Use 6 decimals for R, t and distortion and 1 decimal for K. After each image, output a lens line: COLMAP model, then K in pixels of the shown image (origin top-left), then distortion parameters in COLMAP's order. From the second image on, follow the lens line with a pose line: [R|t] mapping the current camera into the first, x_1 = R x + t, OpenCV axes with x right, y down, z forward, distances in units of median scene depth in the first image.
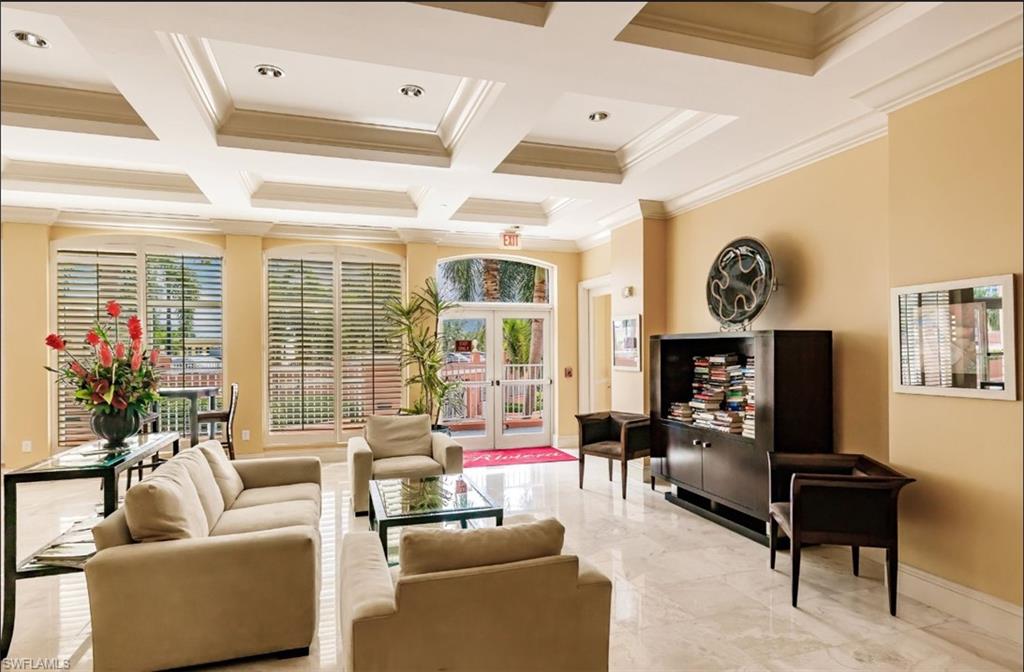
lens RADIAL K [[561.7, 0, 512.0], [0, 561.7, 340.0], [0, 0, 1]] dist [0.002446, 0.000700]
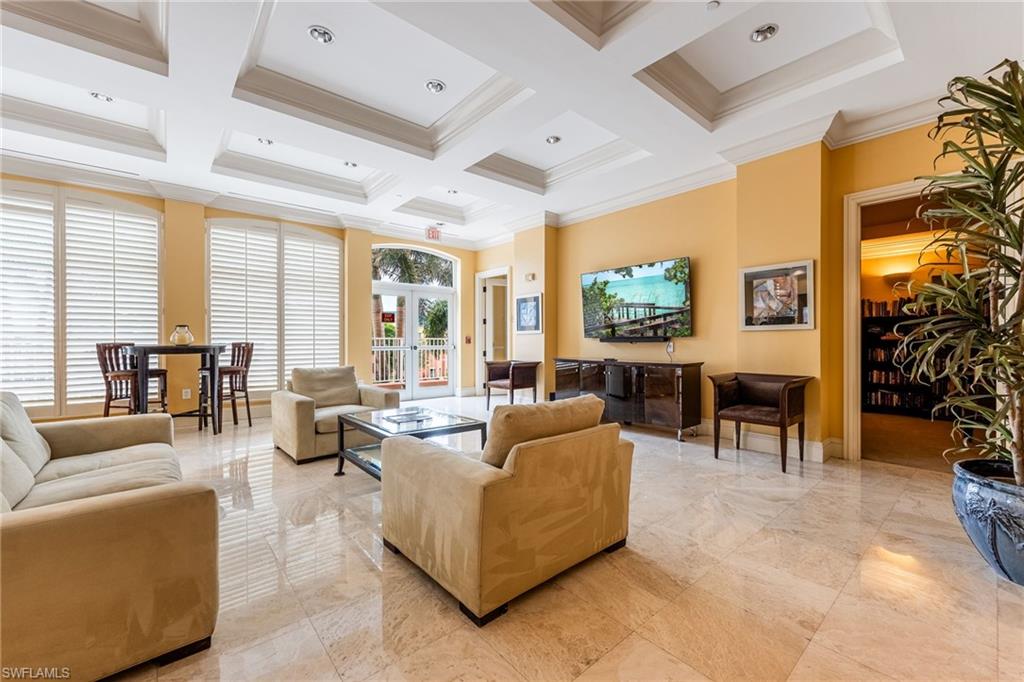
lens RADIAL K [[416.9, 0, 512.0], [0, 416.9, 339.1], [0, 0, 1]] dist [0.001546, 0.000408]
pose [[0.922332, 0.007202, 0.386332, -0.245937], [-0.009953, 0.999937, 0.005120, 0.066004], [-0.386271, -0.008568, 0.922346, 0.062212]]
